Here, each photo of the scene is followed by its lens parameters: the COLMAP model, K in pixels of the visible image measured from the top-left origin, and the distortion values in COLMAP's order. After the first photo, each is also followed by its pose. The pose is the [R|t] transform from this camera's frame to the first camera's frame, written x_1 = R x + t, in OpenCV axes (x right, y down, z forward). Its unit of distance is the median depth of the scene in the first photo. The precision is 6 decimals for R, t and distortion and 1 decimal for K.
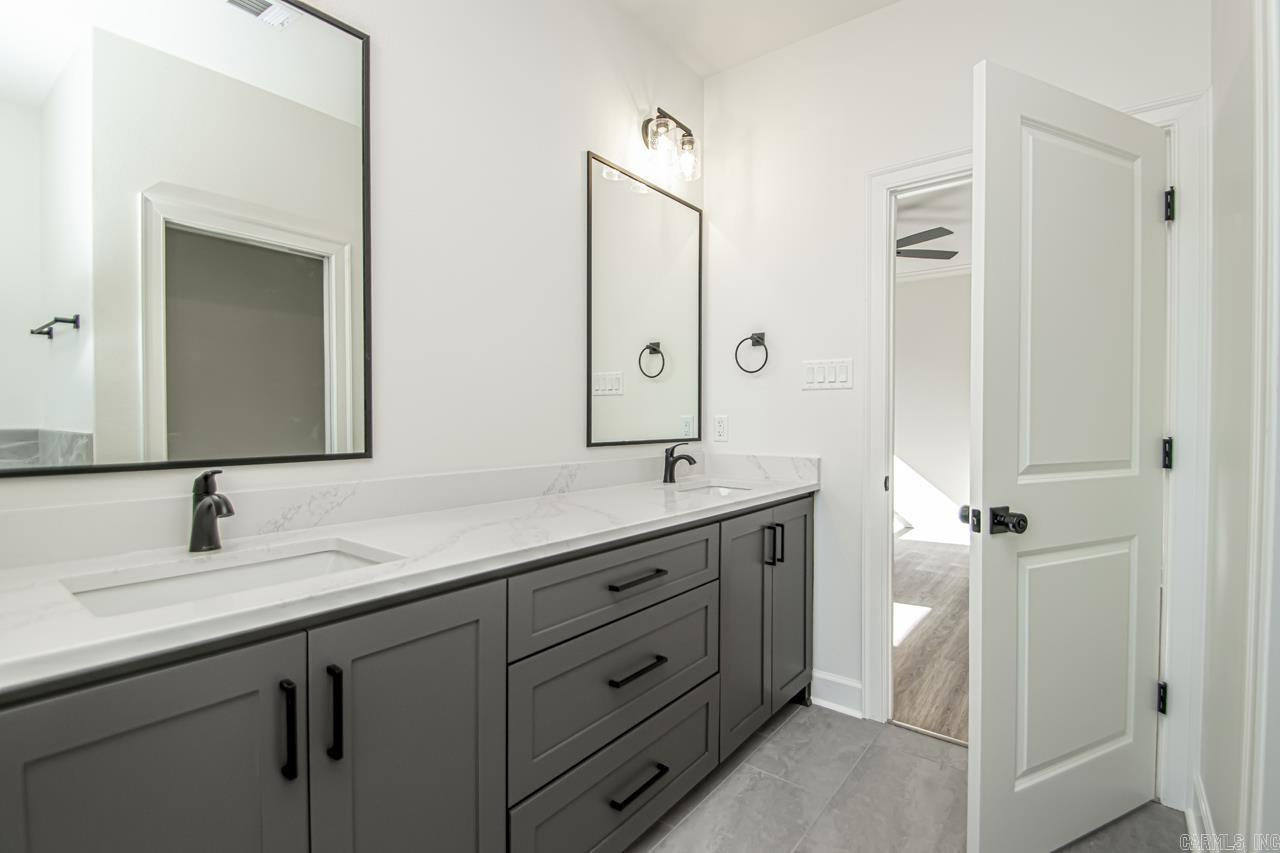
lens RADIAL K [[590.1, 0, 636.2], [0, 590.1, 420.3], [0, 0, 1]] dist [0.022629, -0.018404]
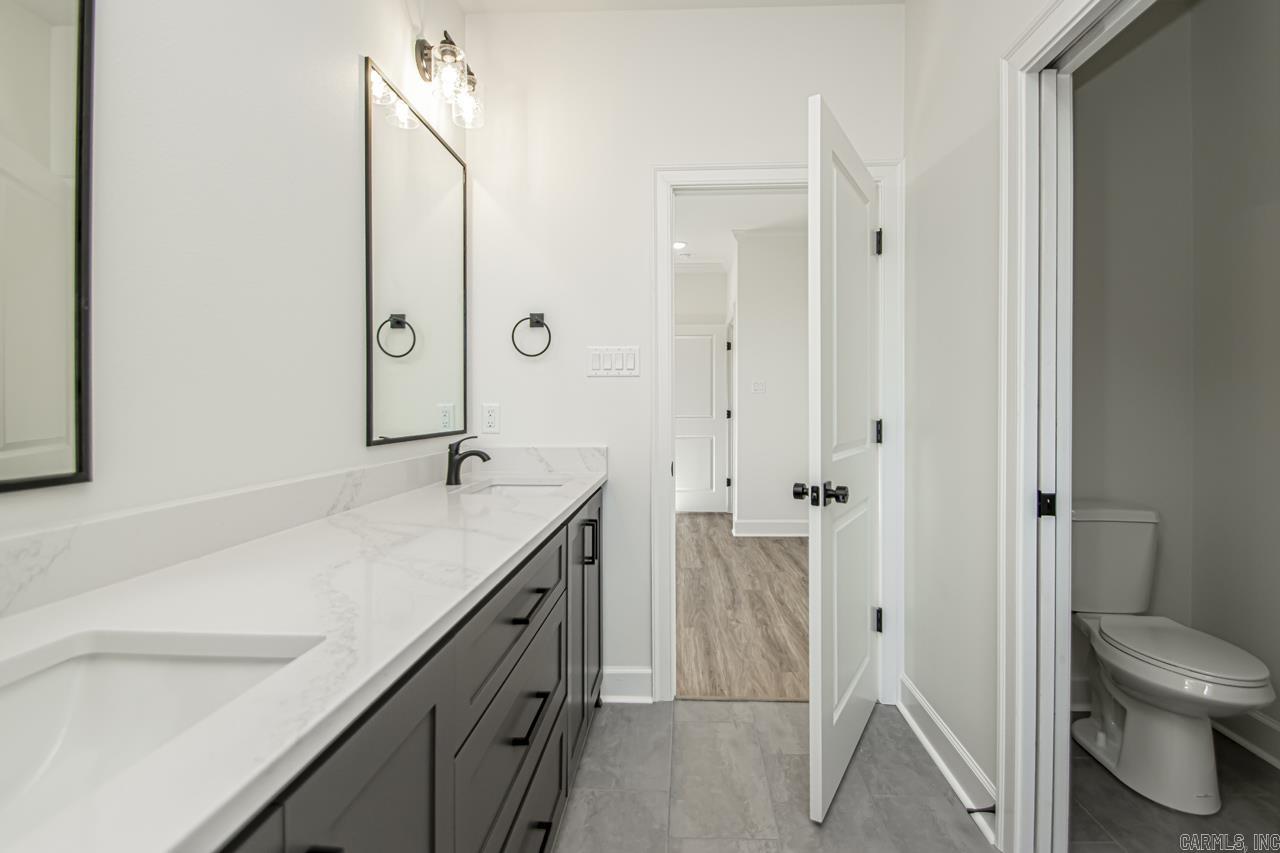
lens RADIAL K [[621.6, 0, 657.3], [0, 621.6, 402.3], [0, 0, 1]] dist [0.022568, -0.021459]
pose [[0.813521, -0.002539, 0.581530, -0.261211], [0.007585, 0.999952, -0.006244, -0.003620], [-0.581486, 0.009490, 0.813501, 0.142717]]
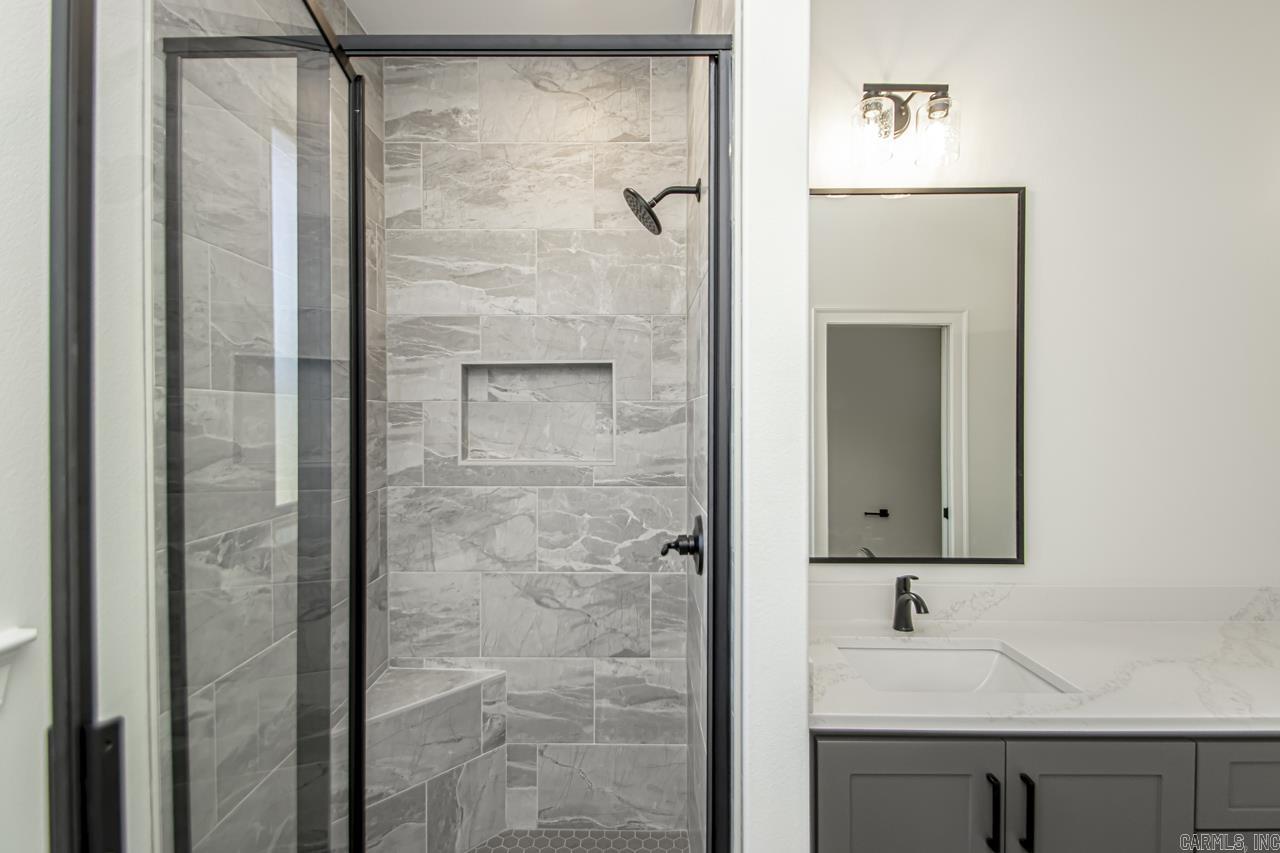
lens RADIAL K [[590.1, 0, 636.2], [0, 590.1, 420.3], [0, 0, 1]] dist [0.022629, -0.018404]
pose [[0.613134, 0.002631, -0.789974, -0.009146], [-0.007586, 0.999968, -0.002558, -0.147438], [0.789942, 0.007560, 0.613134, -0.193662]]
